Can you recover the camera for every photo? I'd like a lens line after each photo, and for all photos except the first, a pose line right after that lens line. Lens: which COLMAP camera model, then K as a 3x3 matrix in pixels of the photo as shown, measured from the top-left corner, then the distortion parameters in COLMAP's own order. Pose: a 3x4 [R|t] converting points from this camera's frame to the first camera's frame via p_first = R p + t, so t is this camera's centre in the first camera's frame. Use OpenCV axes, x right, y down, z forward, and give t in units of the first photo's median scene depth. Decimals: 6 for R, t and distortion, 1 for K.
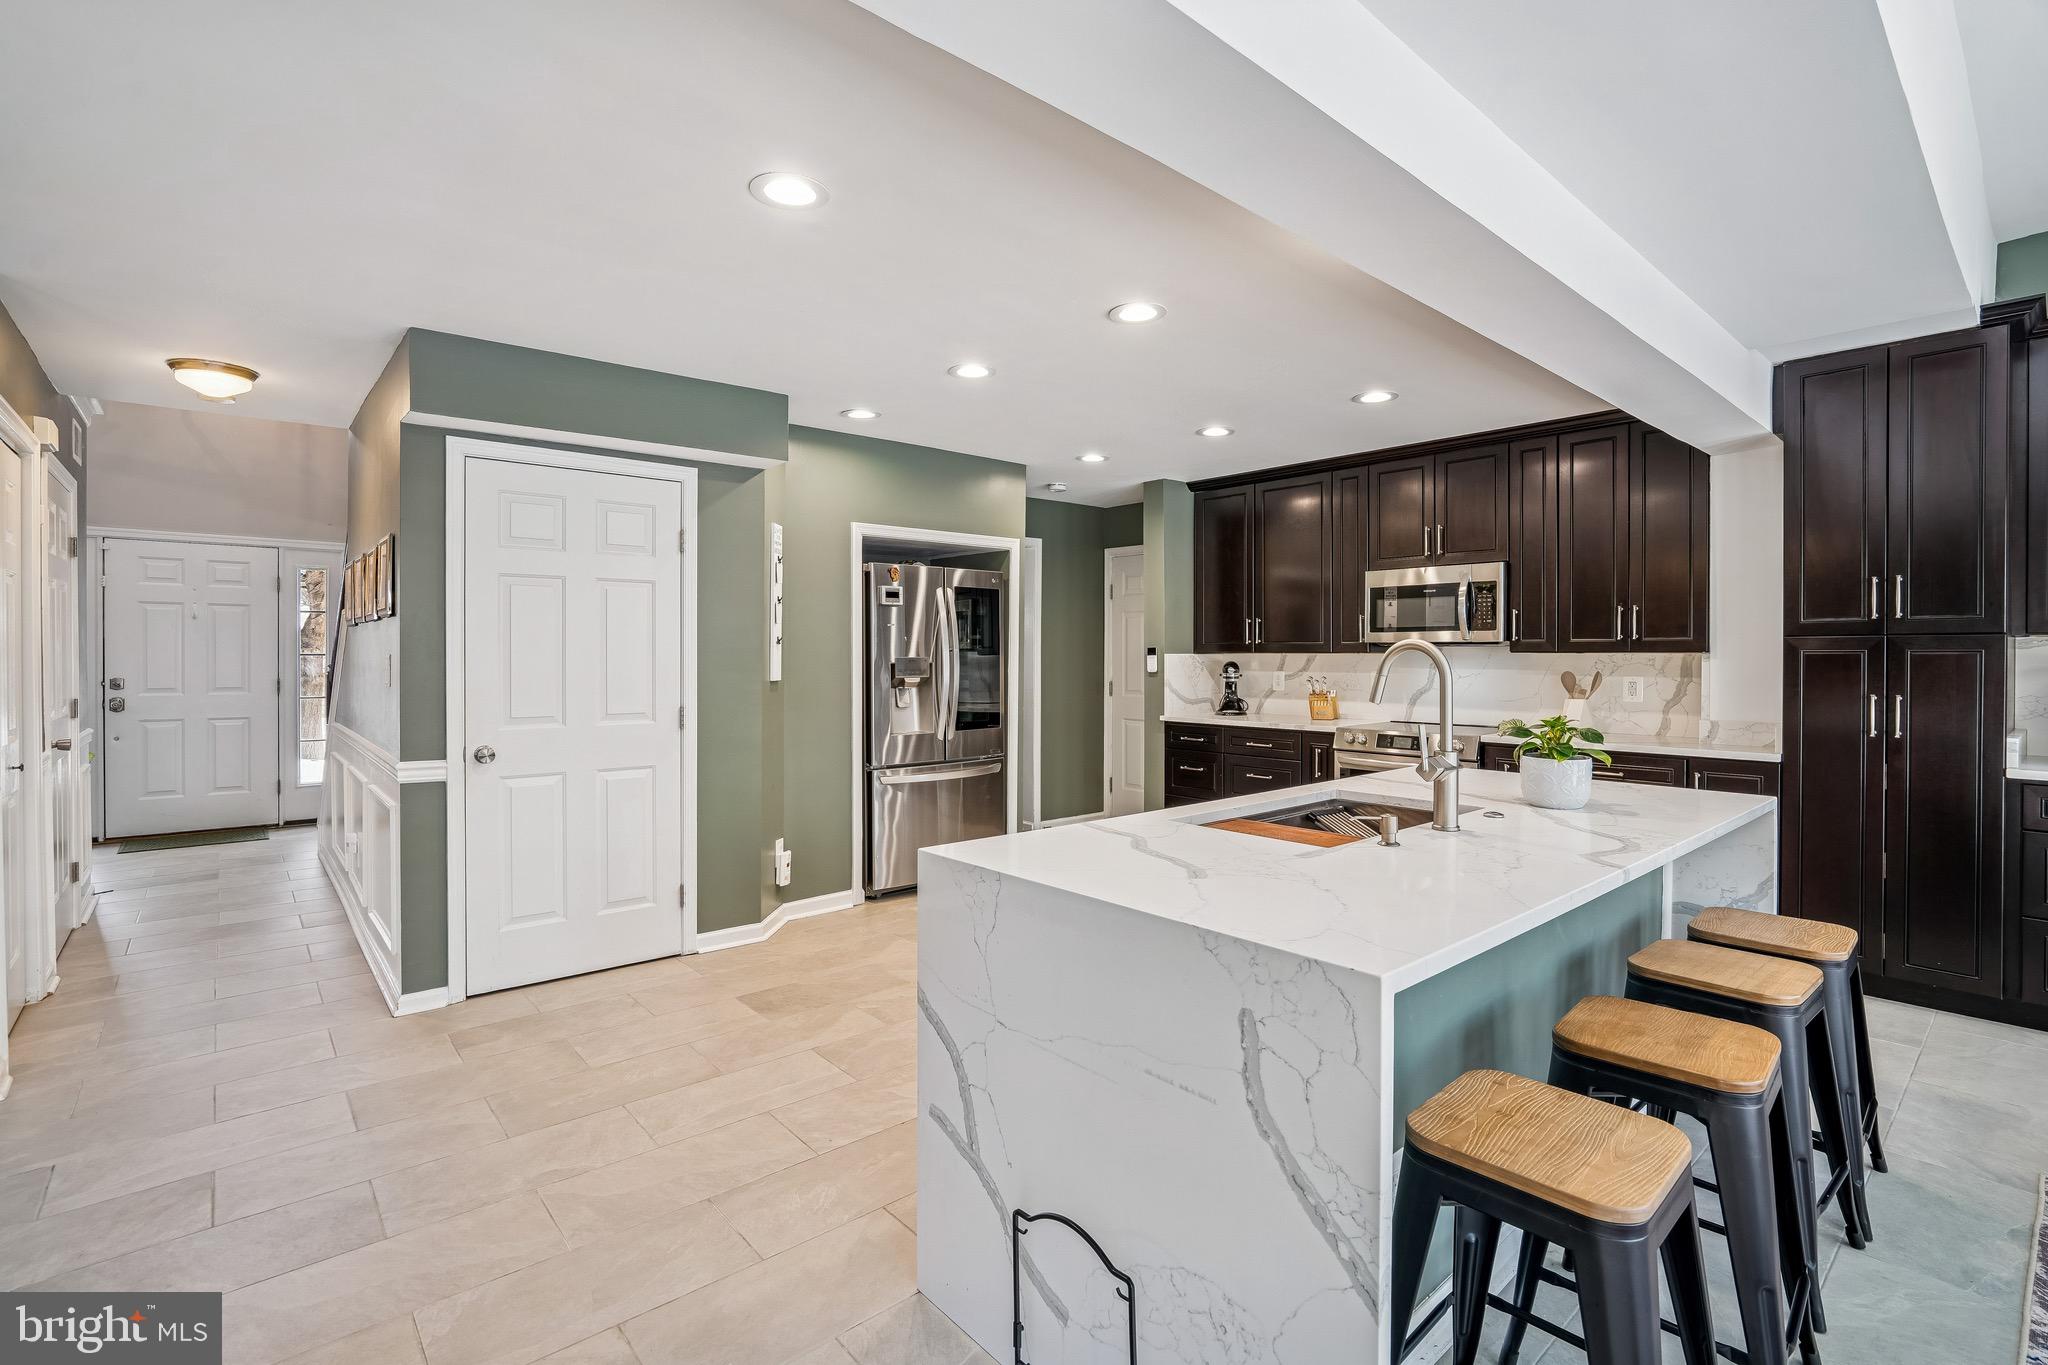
lens RADIAL K [[932.2, 0, 1014.4], [0, 932.2, 664.5], [0, 0, 1]] dist [-0.024587, 0.008588]
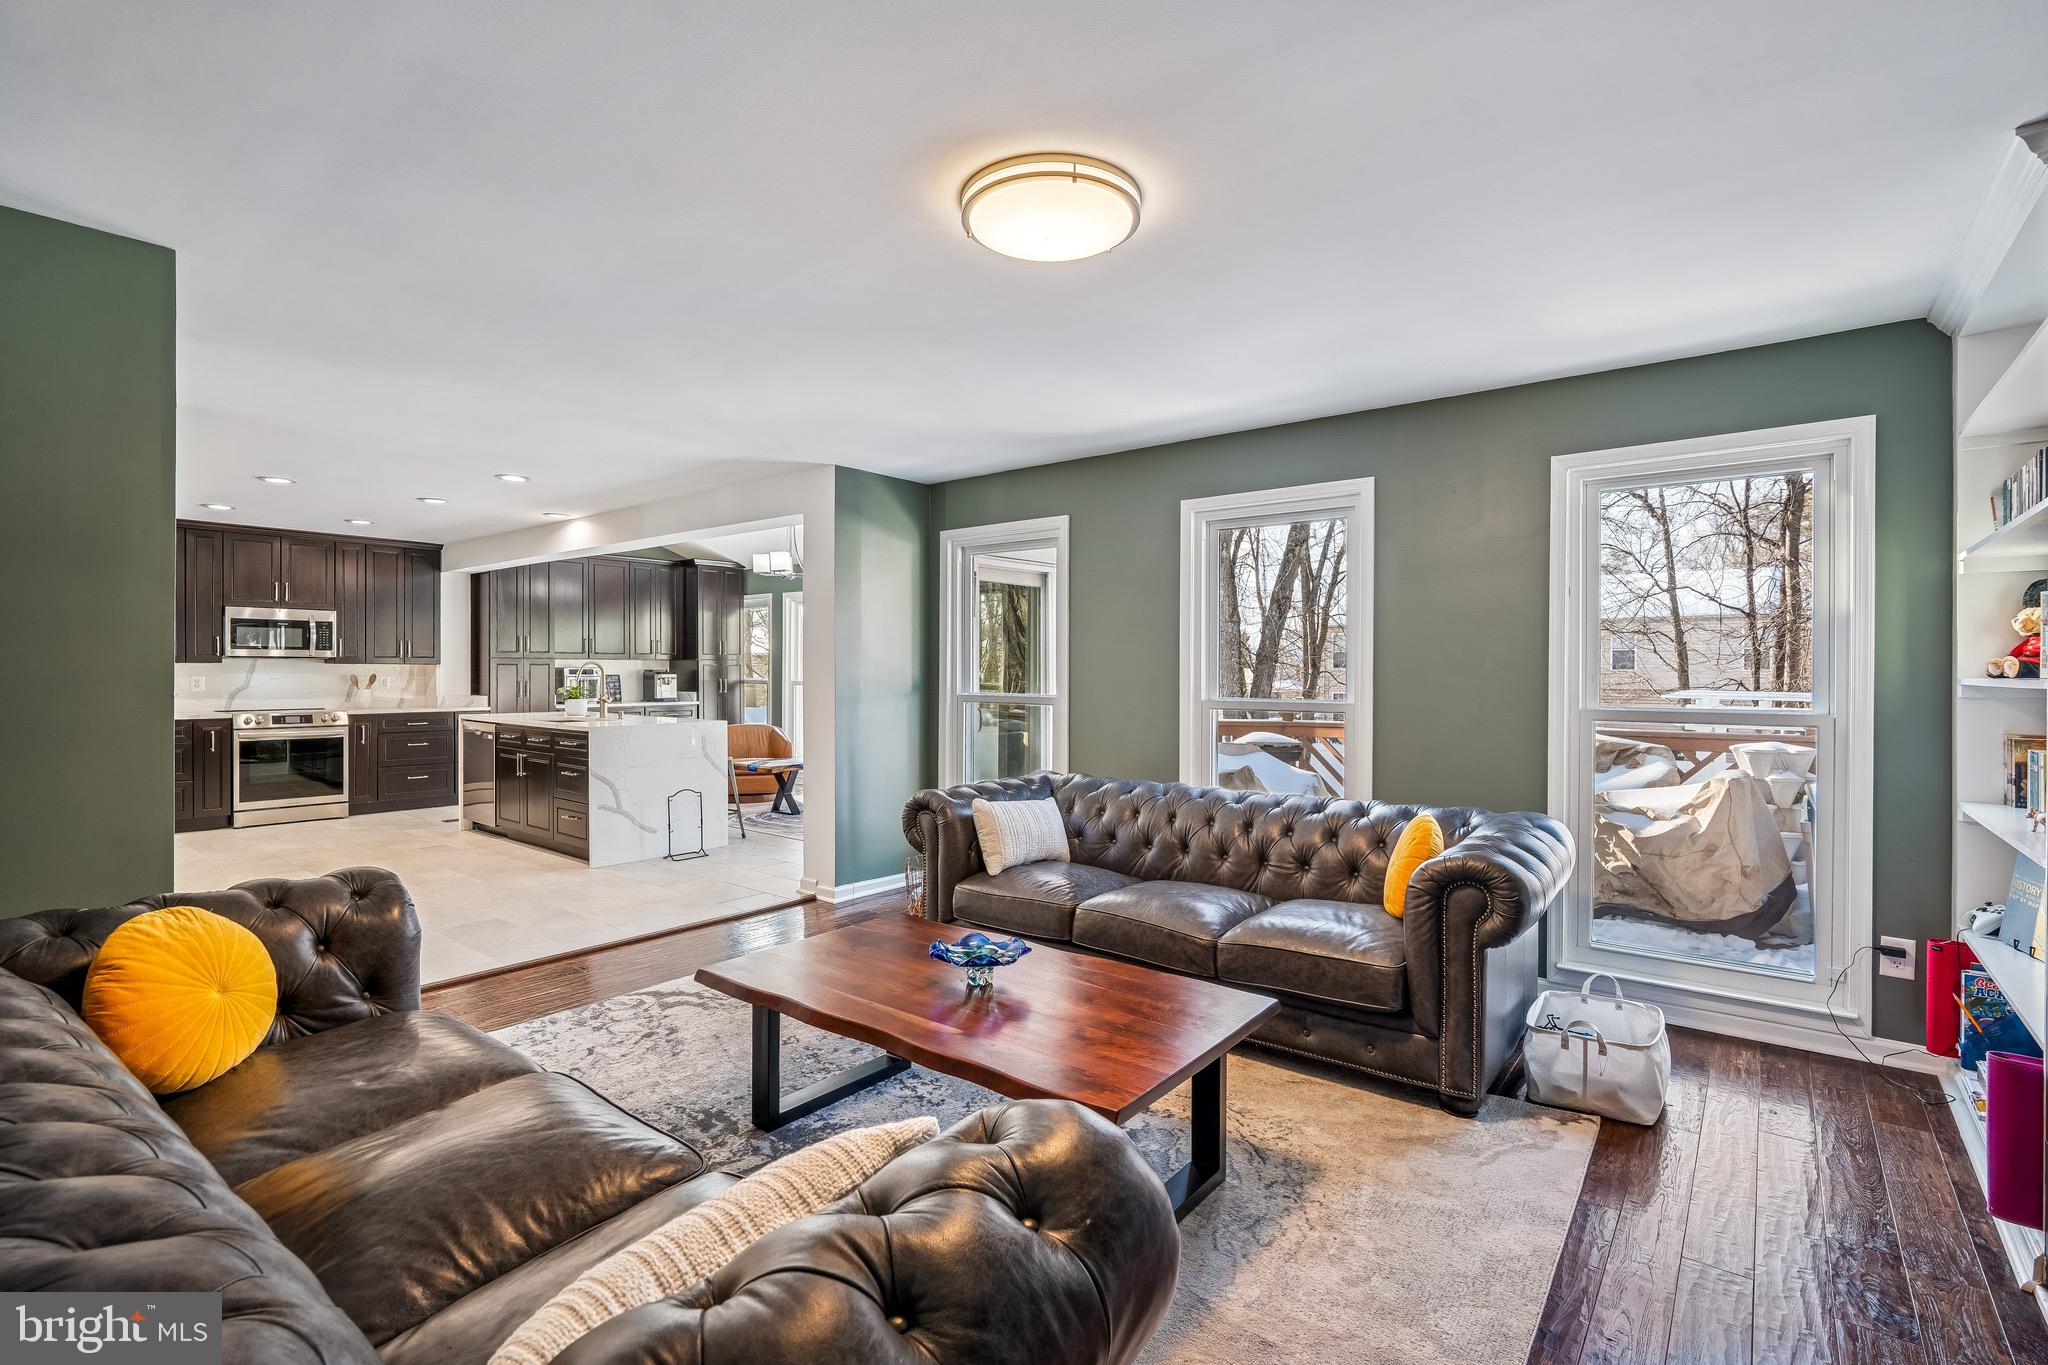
lens RADIAL K [[932.2, 0, 1027.1], [0, 932.2, 676.4], [0, 0, 1]] dist [-0.024587, 0.008588]
pose [[-0.193578, -0.008419, 0.981049, -1.298219], [0.005592, 0.999937, 0.009685, 0.001603], [-0.981069, 0.007361, -0.193519, 0.060796]]
